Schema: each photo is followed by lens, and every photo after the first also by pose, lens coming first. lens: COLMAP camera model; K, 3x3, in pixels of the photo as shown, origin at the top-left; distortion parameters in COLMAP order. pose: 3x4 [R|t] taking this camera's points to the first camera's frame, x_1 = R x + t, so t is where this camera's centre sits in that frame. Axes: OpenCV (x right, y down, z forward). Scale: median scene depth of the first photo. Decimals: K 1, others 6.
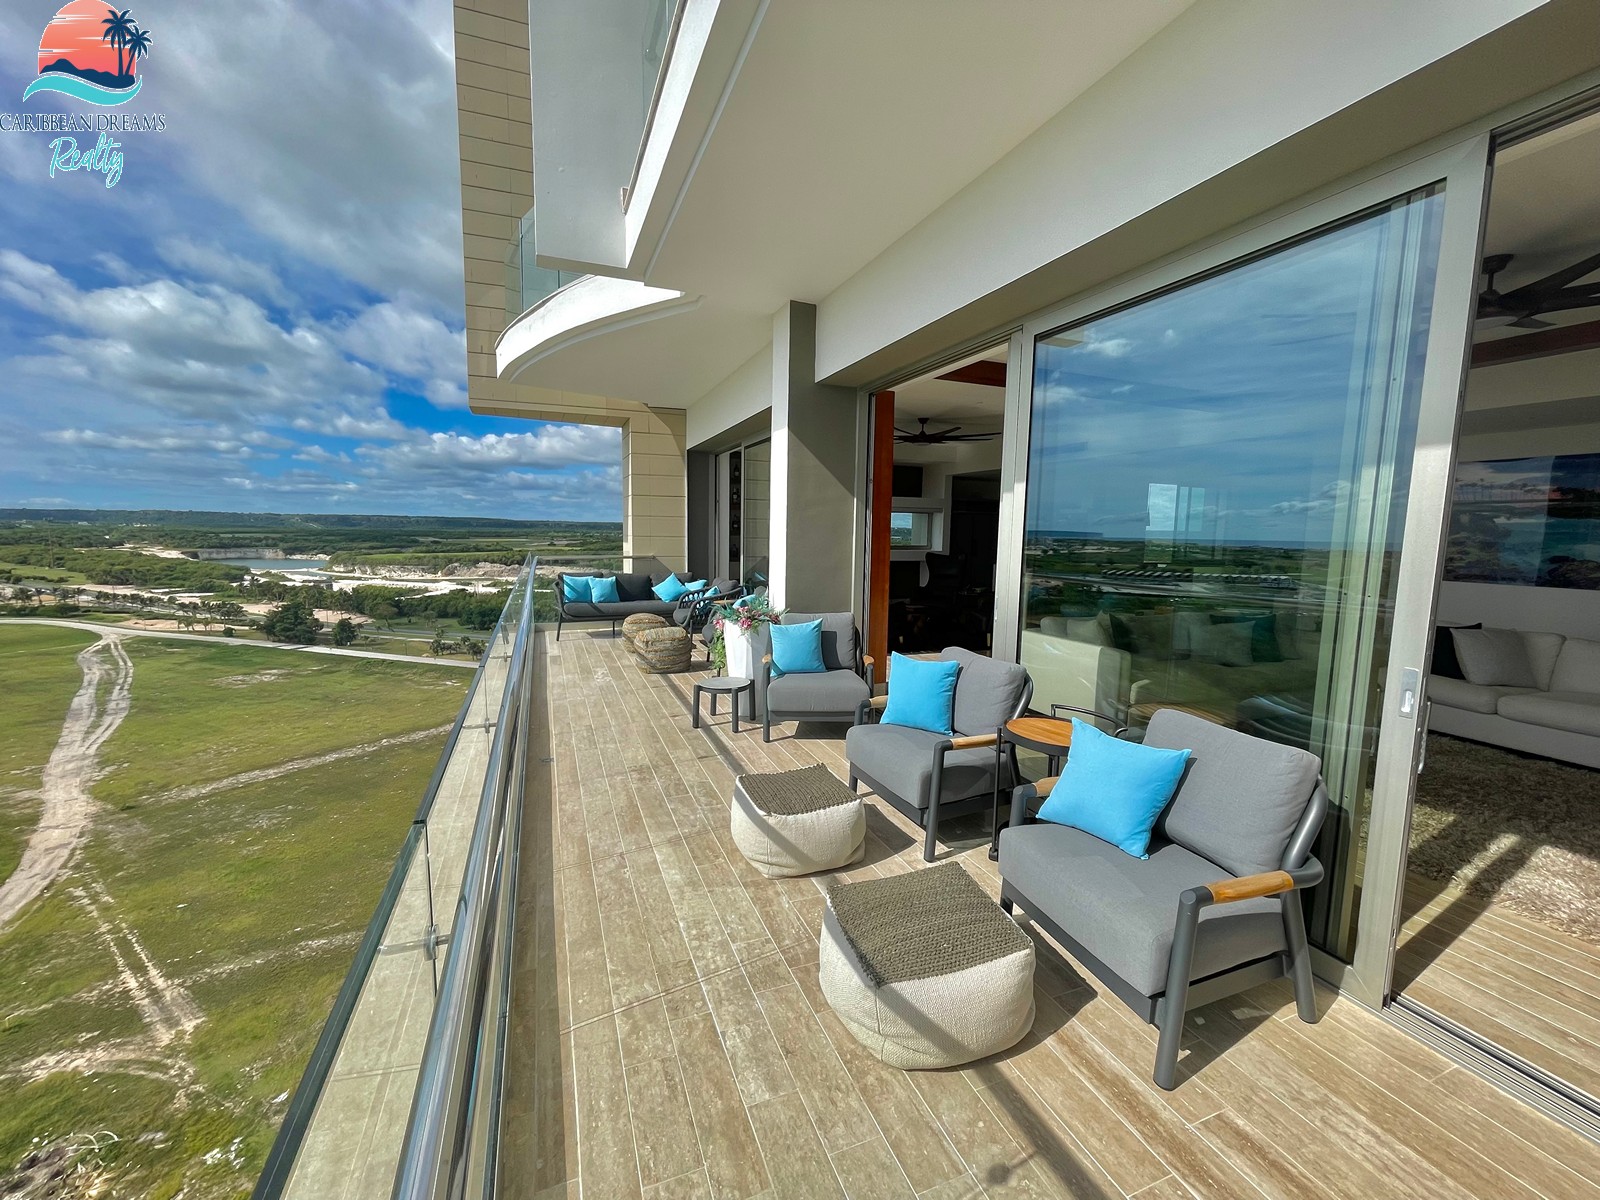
lens RADIAL K [[643.5, 0, 796.8], [0, 643.5, 599.5], [0, 0, 1]] dist [-0.003737, 0.002613]
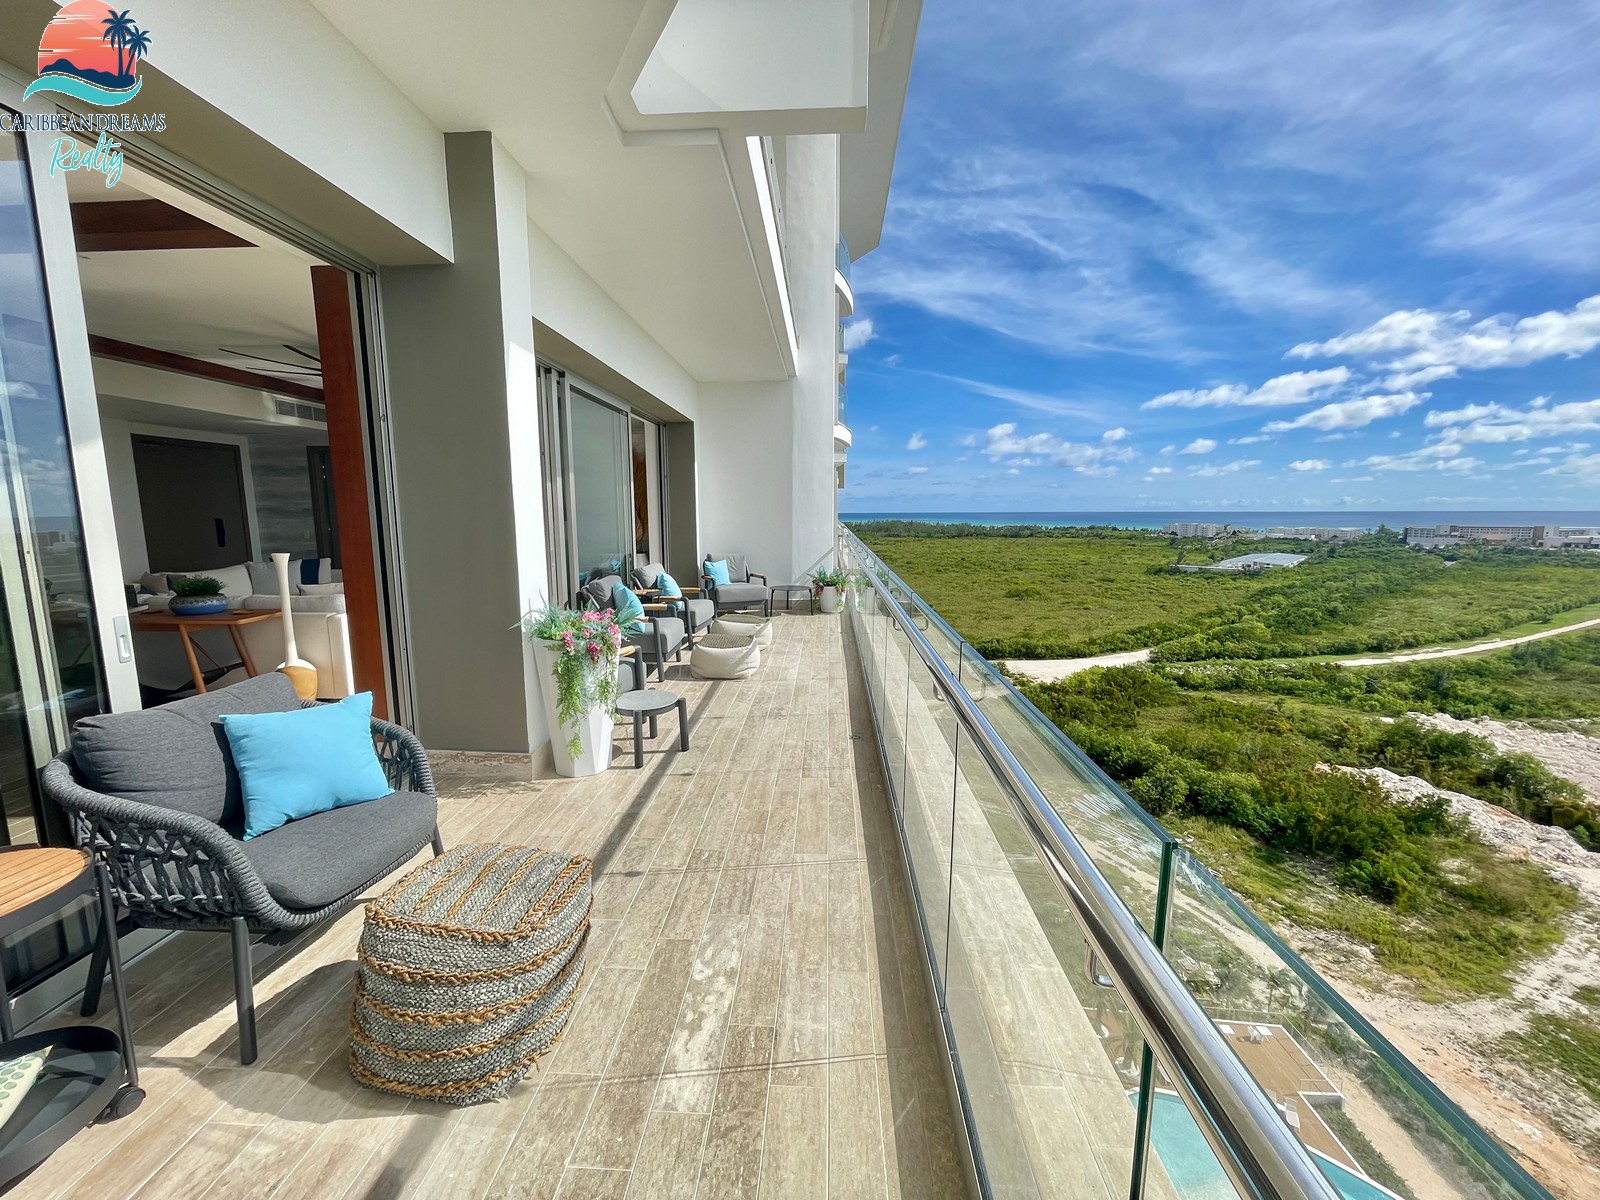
lens RADIAL K [[643.5, 0, 797.1], [0, 643.5, 602.9], [0, 0, 1]] dist [-0.003737, 0.002613]
pose [[-0.911489, -0.072360, 0.404910, -0.503521], [0.032888, 0.968432, 0.247097, -0.147192], [-0.410008, 0.238543, -0.880336, 1.352524]]
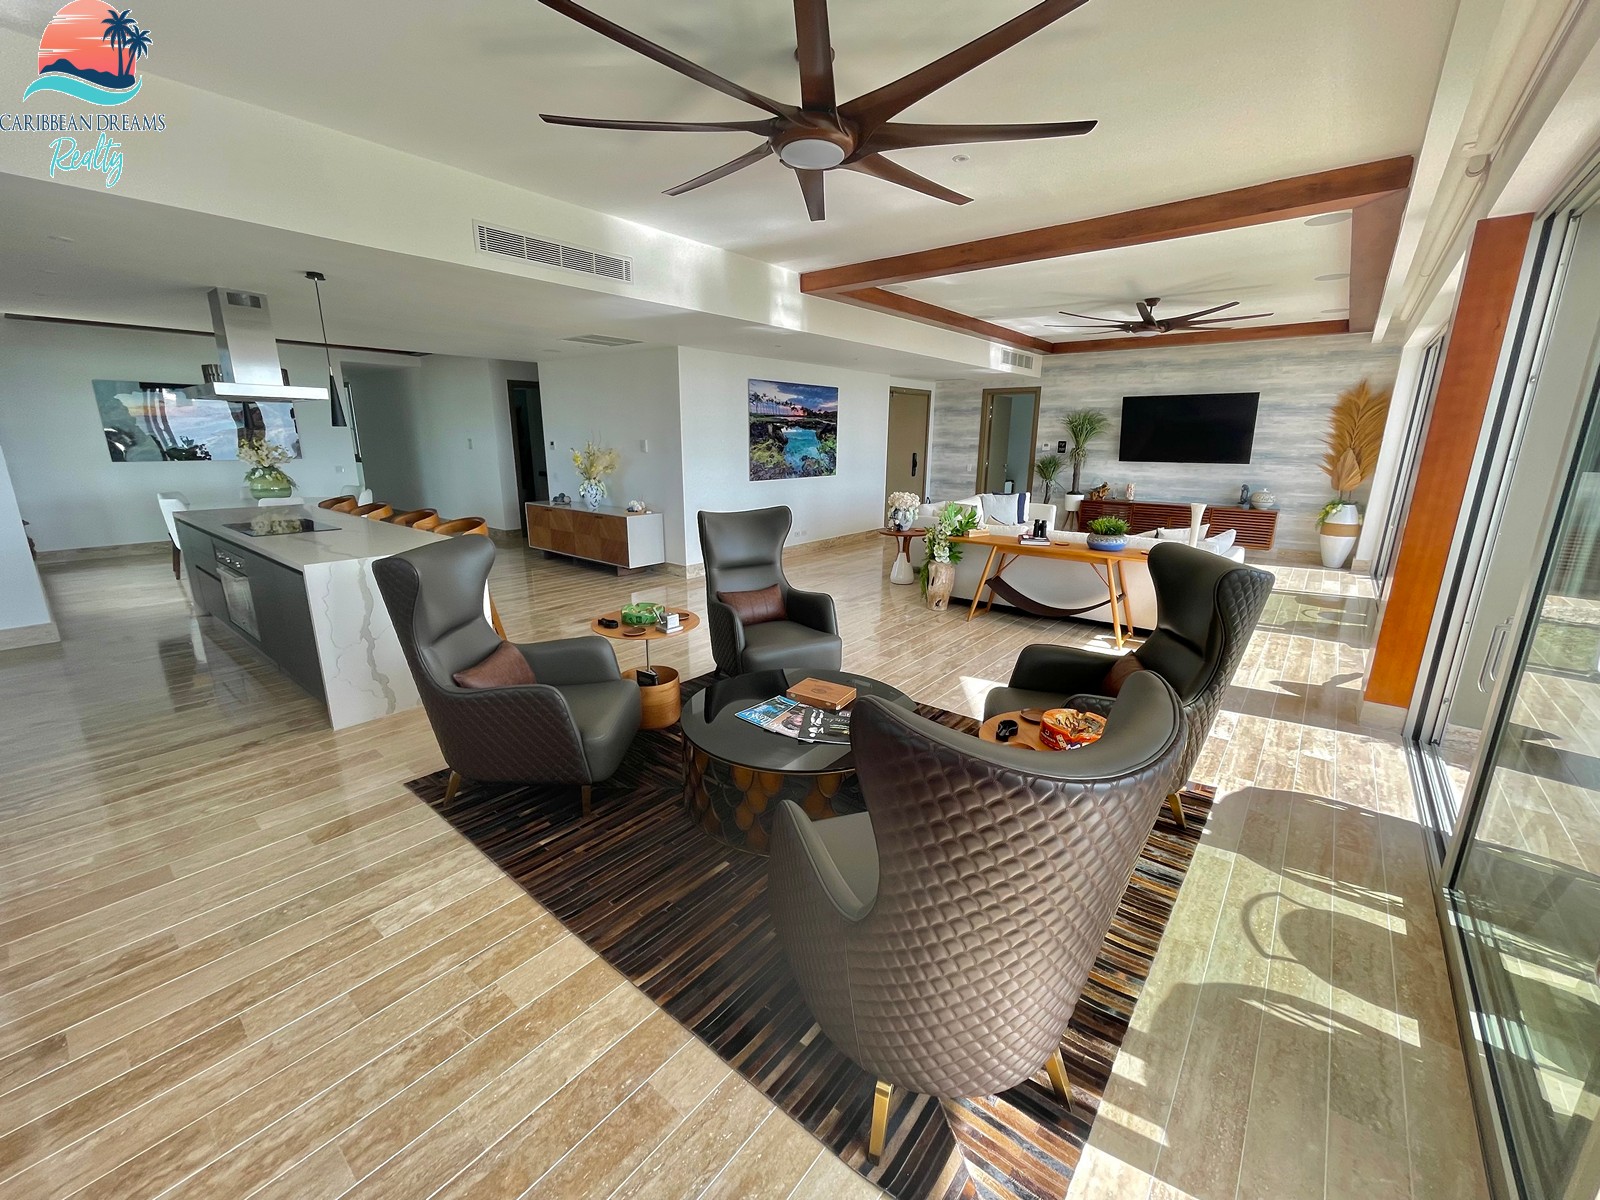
lens RADIAL K [[643.5, 0, 798.9], [0, 643.5, 598.3], [0, 0, 1]] dist [-0.003737, 0.002613]
pose [[-0.489315, -0.232208, 0.840625, -0.117952], [0.081832, 0.947423, 0.309342, -0.217315], [-0.868259, 0.220156, -0.444586, 1.759861]]
